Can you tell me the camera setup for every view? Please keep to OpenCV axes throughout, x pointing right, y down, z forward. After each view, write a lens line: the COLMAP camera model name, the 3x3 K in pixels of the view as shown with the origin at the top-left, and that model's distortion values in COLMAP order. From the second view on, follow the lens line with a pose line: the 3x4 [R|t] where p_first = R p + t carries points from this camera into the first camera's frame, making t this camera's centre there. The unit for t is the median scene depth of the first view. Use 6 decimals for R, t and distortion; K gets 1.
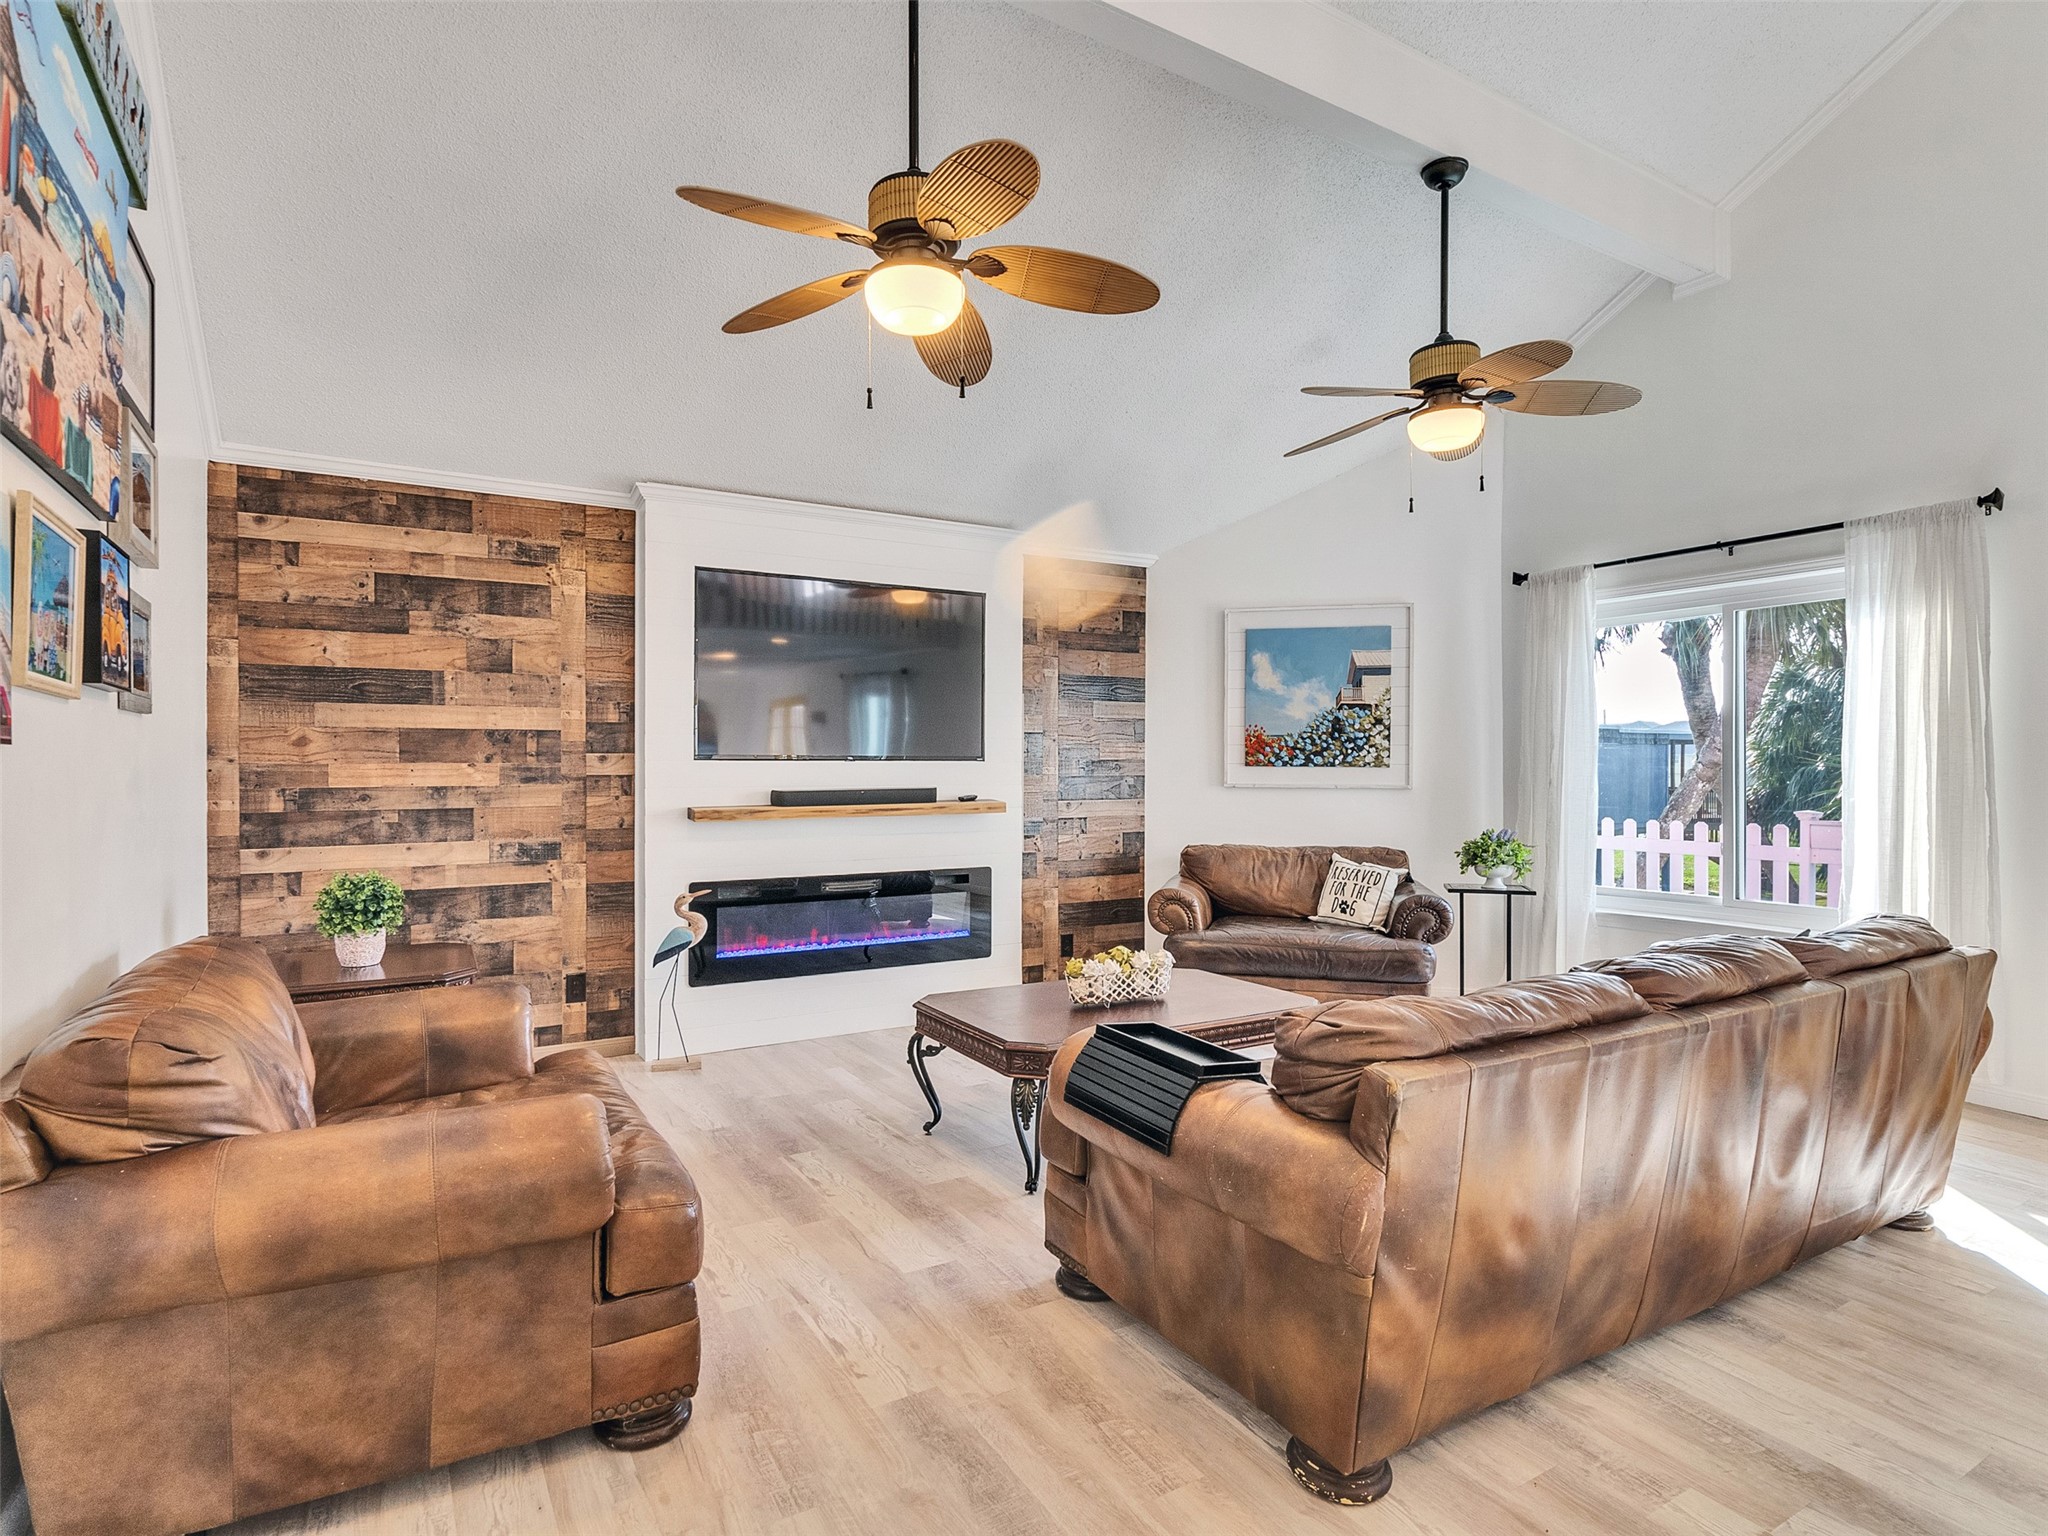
lens RADIAL K [[1083.8, 0, 1013.1], [0, 1083.8, 768.6], [0, 0, 1]] dist [0.023744, -0.000270]
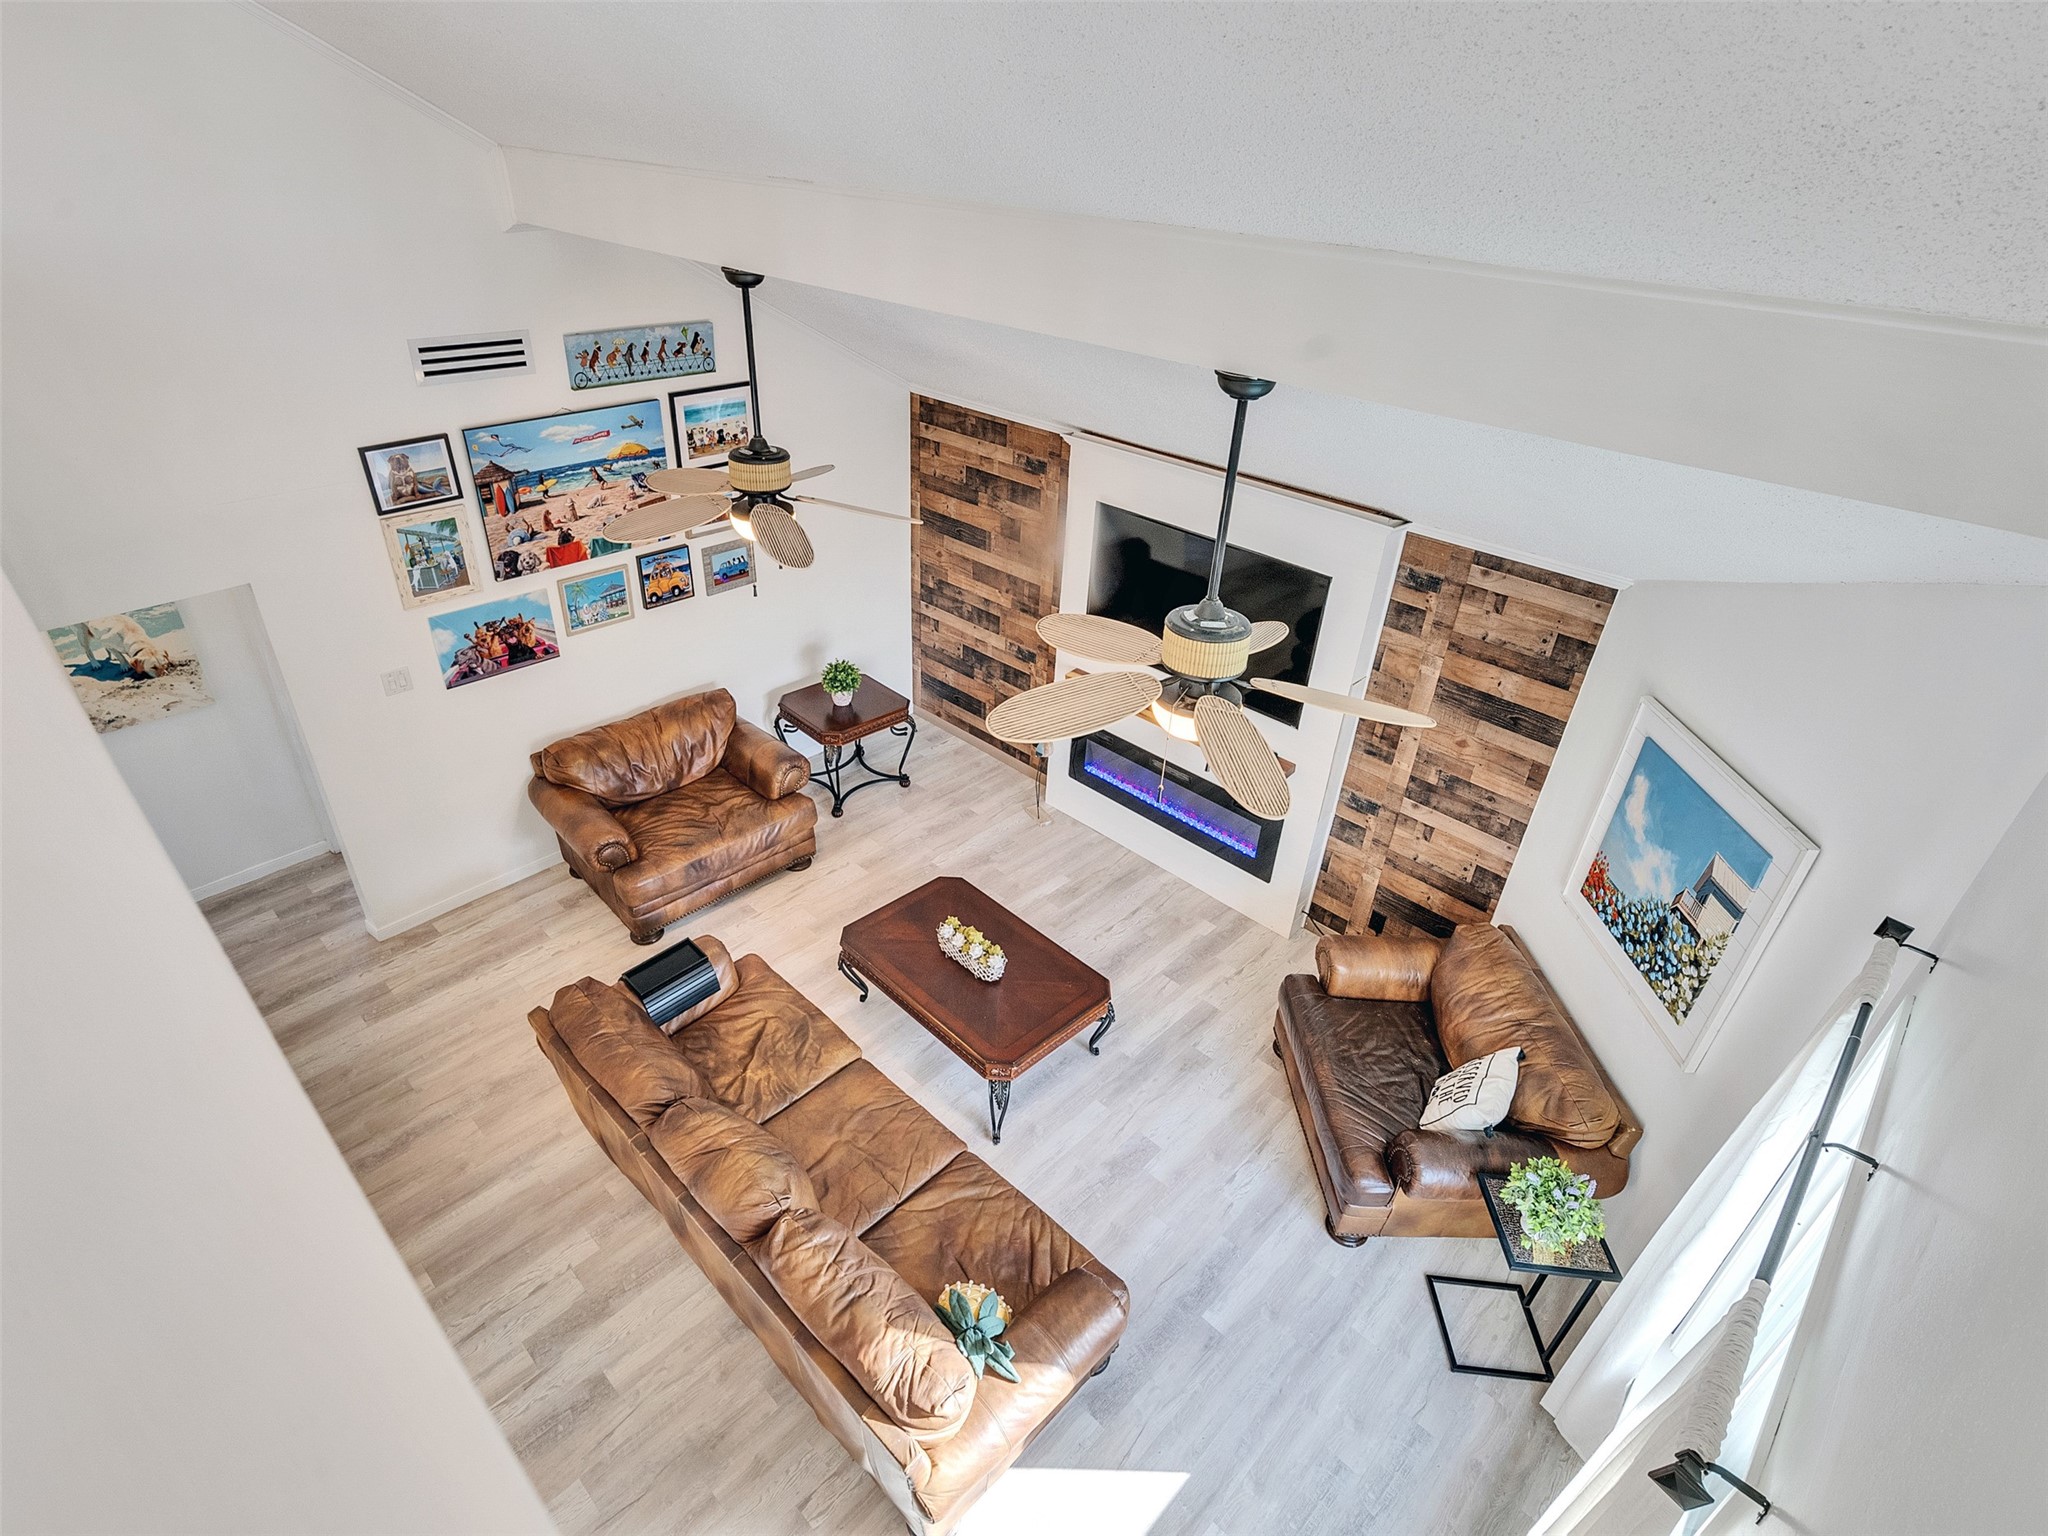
lens RADIAL K [[1077.3, 0, 1007.0], [0, 1077.3, 764.5], [0, 0, 1]] dist [-0.002928, 0.002078]
pose [[0.264539, 0.522631, -0.810479, 0.898297], [-0.046532, 0.846357, 0.530579, -0.613752], [0.963252, -0.102645, 0.248213, 0.578922]]
